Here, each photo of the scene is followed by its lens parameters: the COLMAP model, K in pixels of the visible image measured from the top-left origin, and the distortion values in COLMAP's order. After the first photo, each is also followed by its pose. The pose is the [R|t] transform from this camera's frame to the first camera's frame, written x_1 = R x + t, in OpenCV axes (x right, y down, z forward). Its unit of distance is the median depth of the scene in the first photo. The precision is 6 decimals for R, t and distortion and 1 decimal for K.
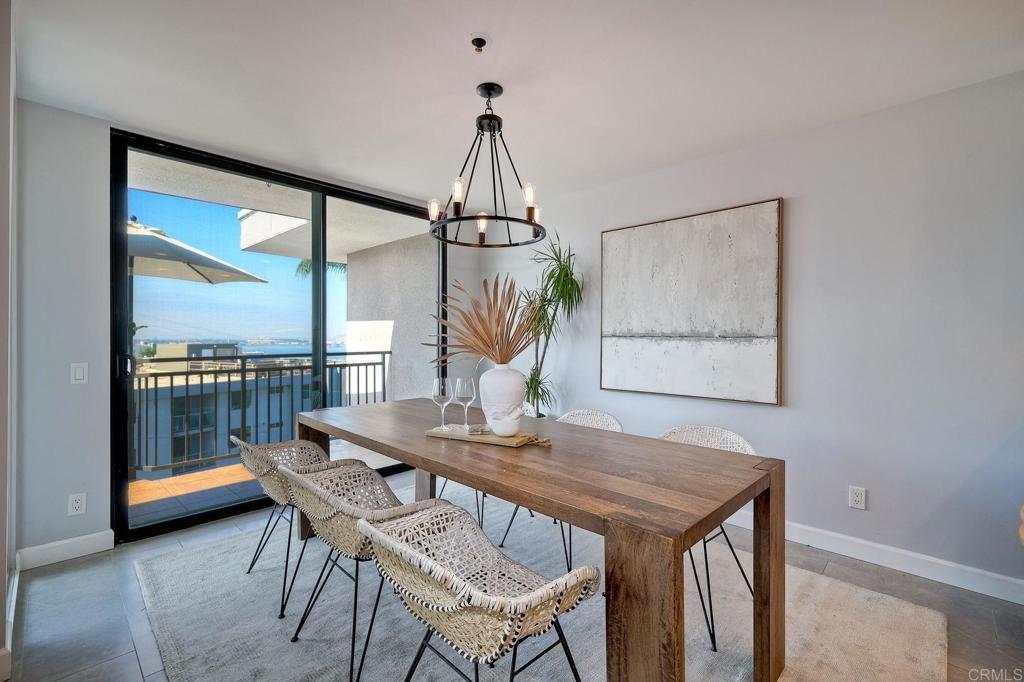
lens RADIAL K [[451.9, 0, 513.3], [0, 451.9, 343.4], [0, 0, 1]] dist [-0.002285, -0.000236]
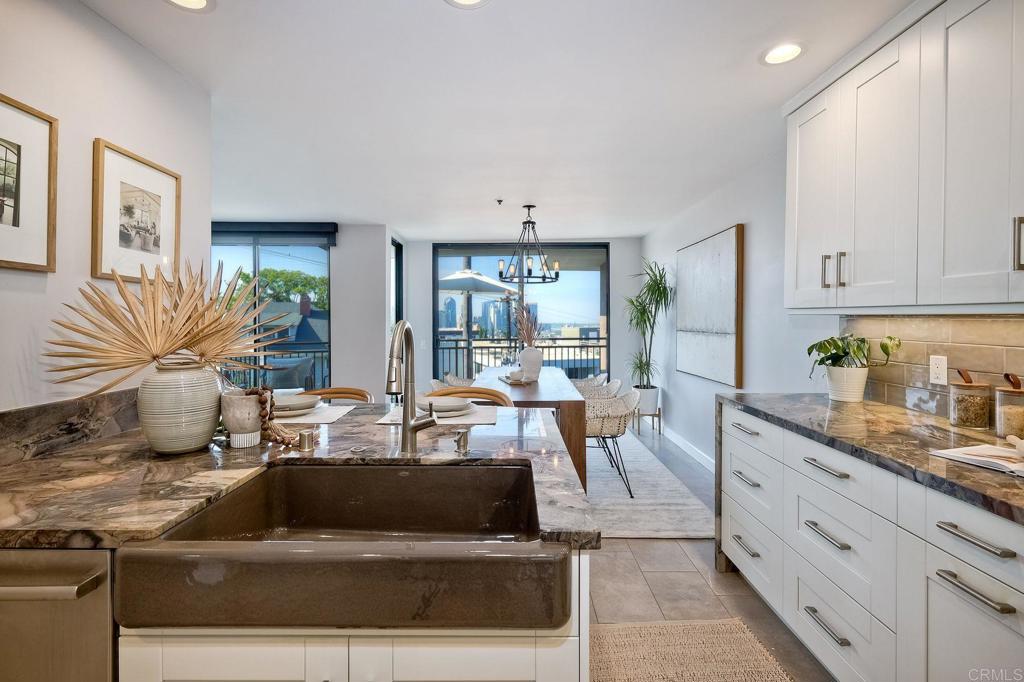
lens RADIAL K [[451.9, 0, 503.8], [0, 451.9, 322.5], [0, 0, 1]] dist [-0.002285, -0.000236]
pose [[0.680182, -0.006525, -0.733014, 0.814539], [0.001070, 0.999968, -0.007909, -0.029114], [0.733043, 0.004595, 0.680167, -0.251219]]
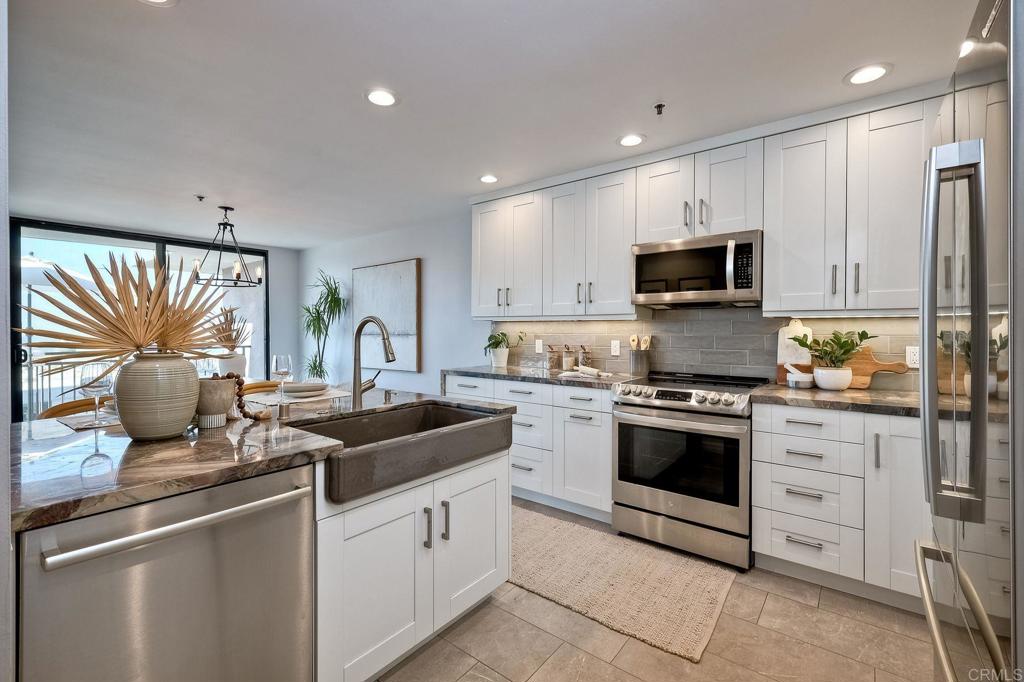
lens RADIAL K [[451.9, 0, 511.6], [0, 451.9, 334.8], [0, 0, 1]] dist [-0.002285, -0.000236]
pose [[0.995439, -0.011123, 0.094747, 0.603481], [0.011116, 0.999938, 0.000600, -0.008703], [-0.094748, 0.000456, 0.995501, -0.634816]]
